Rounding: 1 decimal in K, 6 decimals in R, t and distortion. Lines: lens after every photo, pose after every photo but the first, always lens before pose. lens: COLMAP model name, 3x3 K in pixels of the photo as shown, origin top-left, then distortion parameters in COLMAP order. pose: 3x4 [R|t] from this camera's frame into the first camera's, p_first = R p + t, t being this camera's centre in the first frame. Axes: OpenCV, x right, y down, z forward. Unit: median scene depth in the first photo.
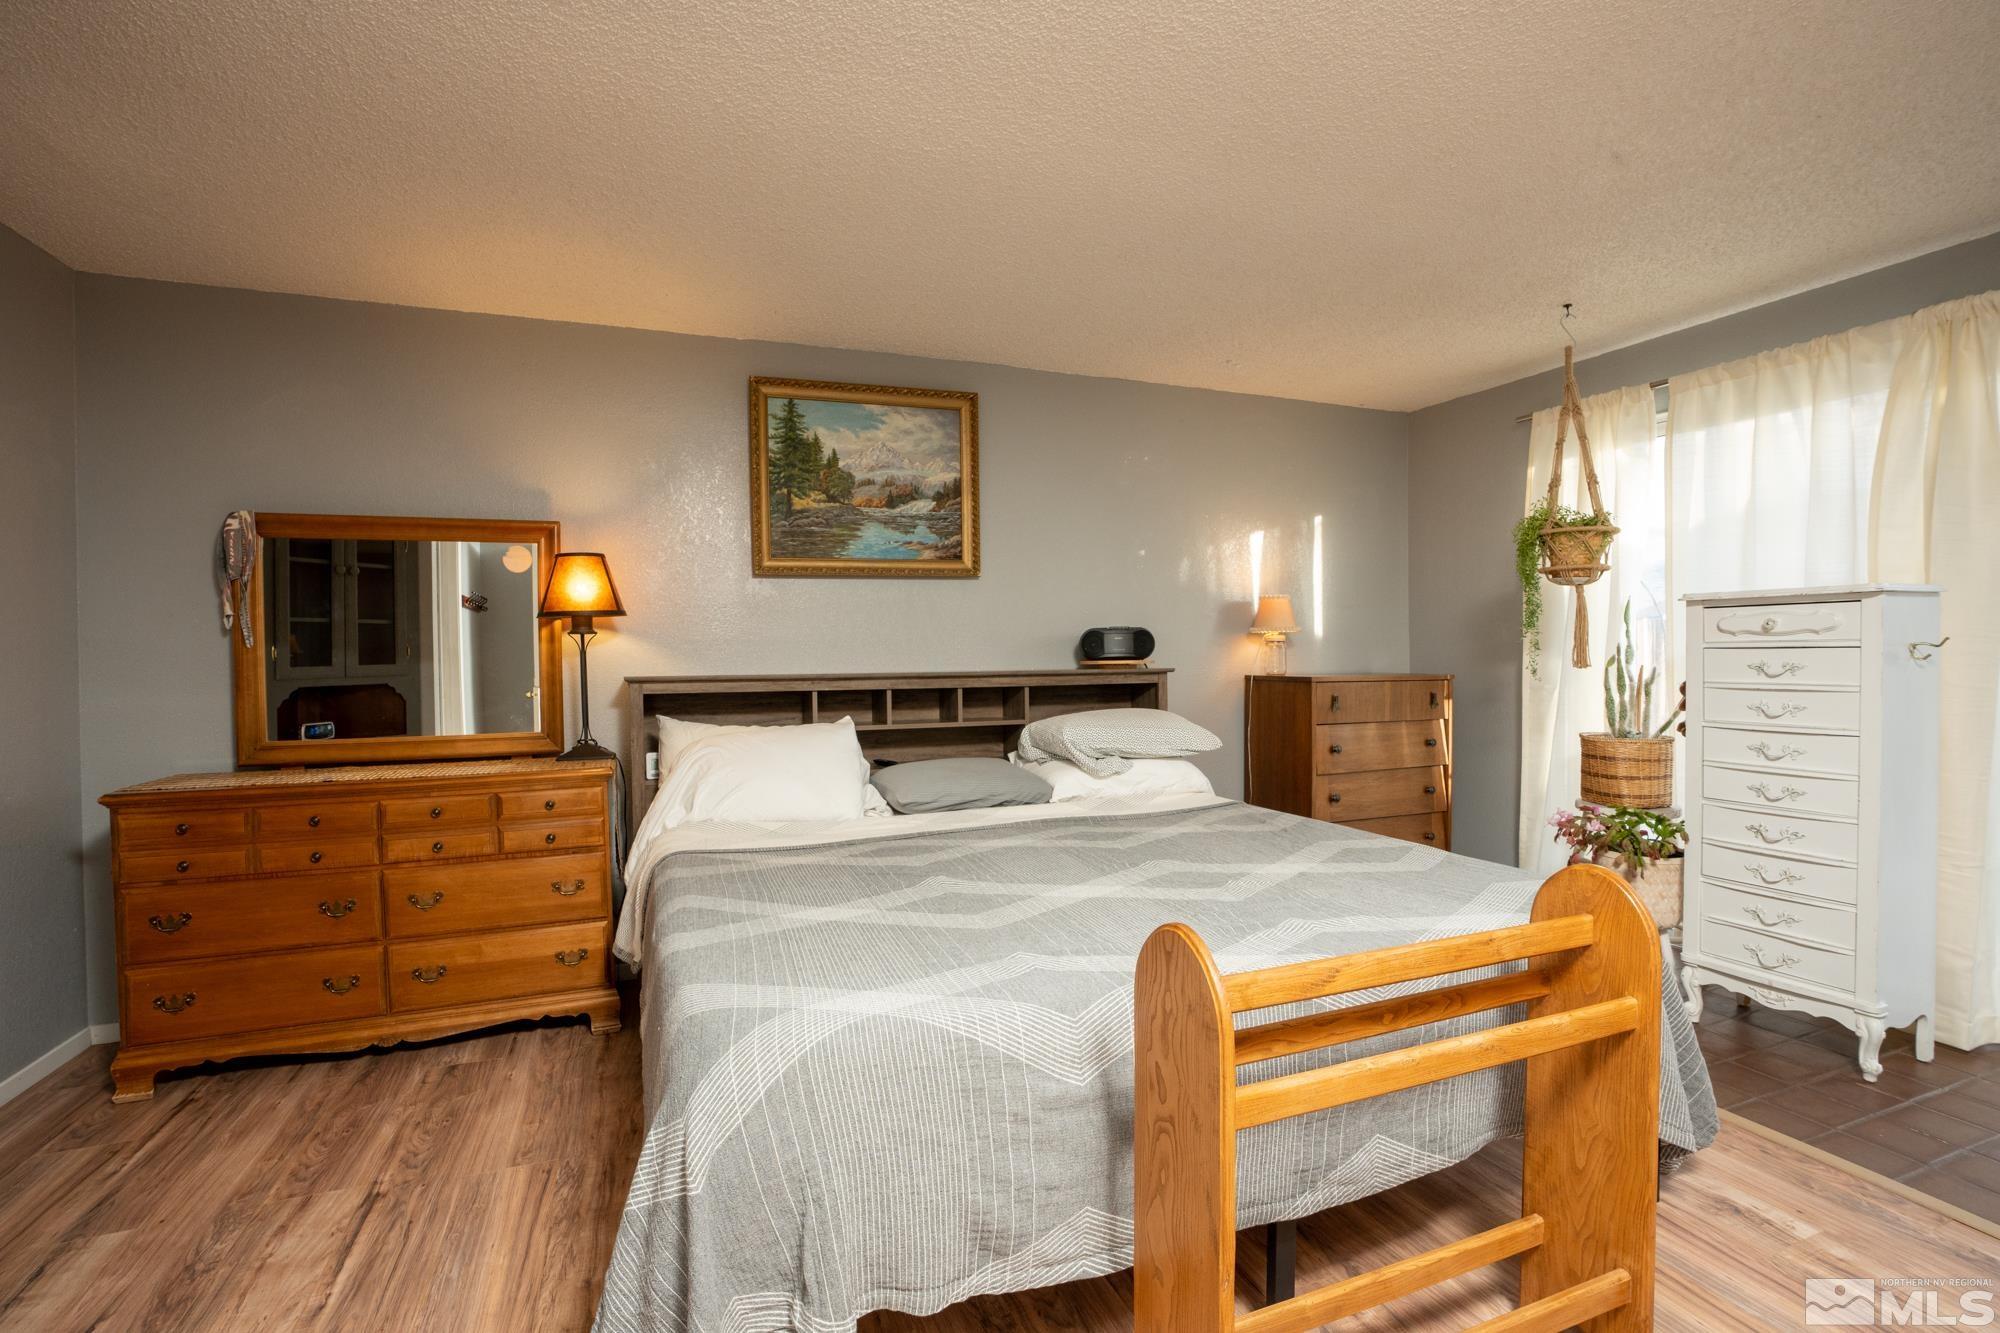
lens RADIAL K [[909.0, 0, 1006.9], [0, 909.0, 669.4], [0, 0, 1]] dist [-0.066030, 0.025256]
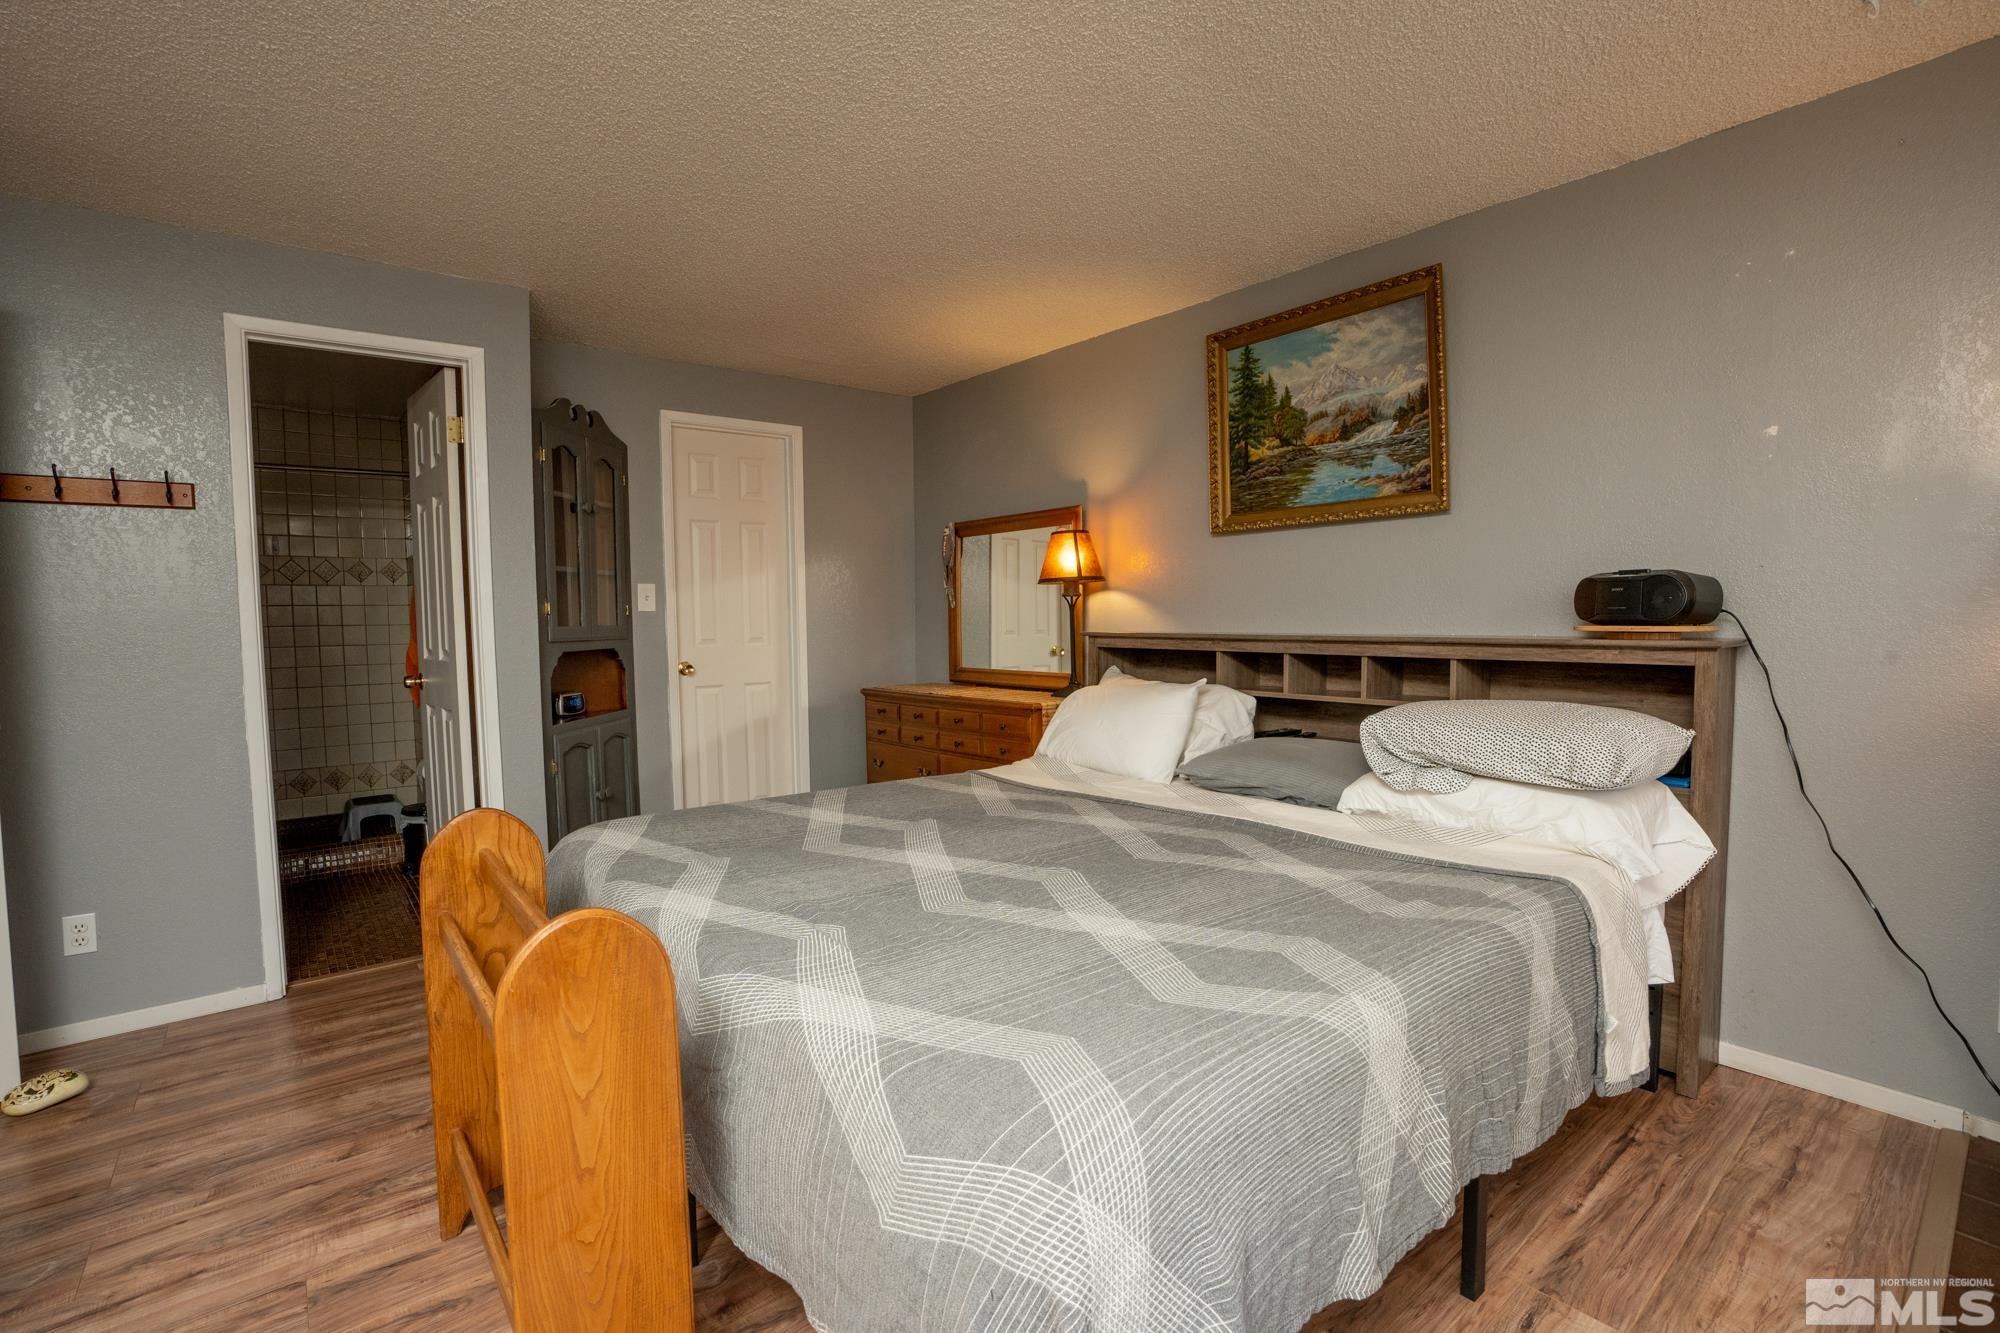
lens RADIAL K [[909.0, 0, 1006.9], [0, 909.0, 669.4], [0, 0, 1]] dist [-0.066030, 0.025256]
pose [[0.314852, 0.063499, -0.947014, 0.586334], [-0.012766, 0.997953, 0.062670, -0.013390], [0.949055, -0.007642, 0.315018, 0.441421]]
